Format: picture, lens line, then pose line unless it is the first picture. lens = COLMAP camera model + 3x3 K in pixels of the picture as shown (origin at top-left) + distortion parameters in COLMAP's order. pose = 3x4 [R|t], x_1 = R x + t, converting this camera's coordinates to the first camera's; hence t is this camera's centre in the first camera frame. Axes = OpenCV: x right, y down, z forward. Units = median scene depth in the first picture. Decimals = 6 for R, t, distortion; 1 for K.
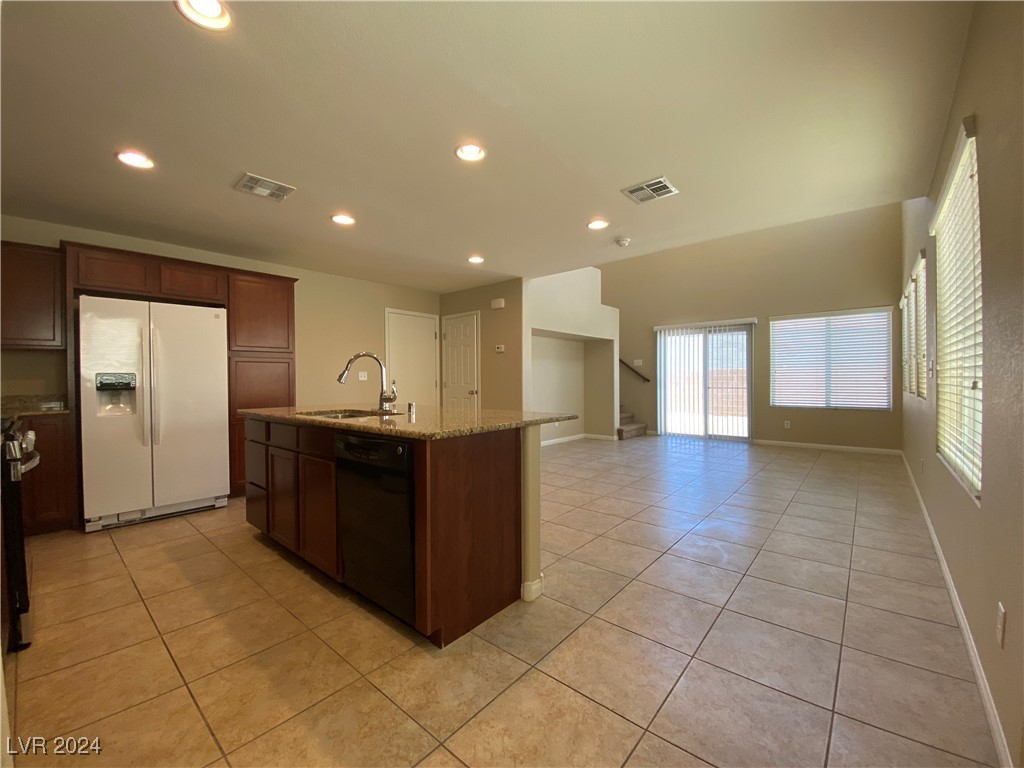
lens RADIAL K [[409.8, 0, 506.4], [0, 409.8, 384.7], [0, 0, 1]] dist [0.029745, -0.020396]
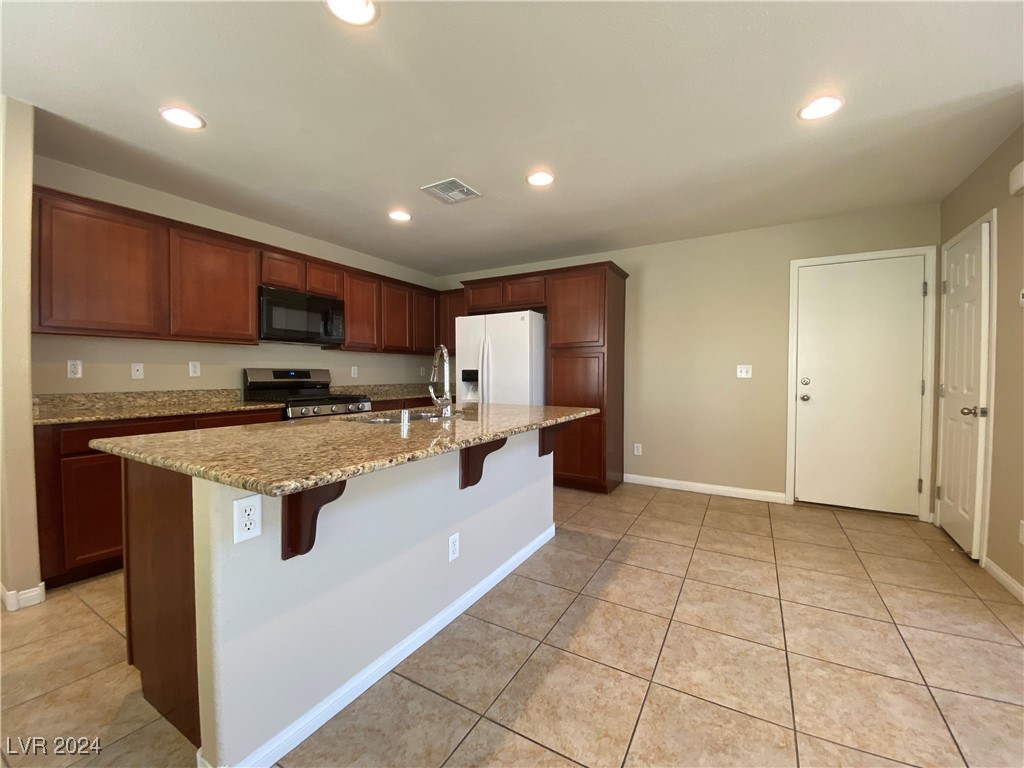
lens RADIAL K [[414.7, 0, 512.0], [0, 414.7, 384.0], [0, 0, 1]] dist [0.023367, -0.021322]
pose [[0.201988, 0.033217, -0.978824, 0.210881], [-0.020476, 0.999349, 0.029688, -0.010904], [0.979174, 0.014046, 0.202537, 0.412486]]
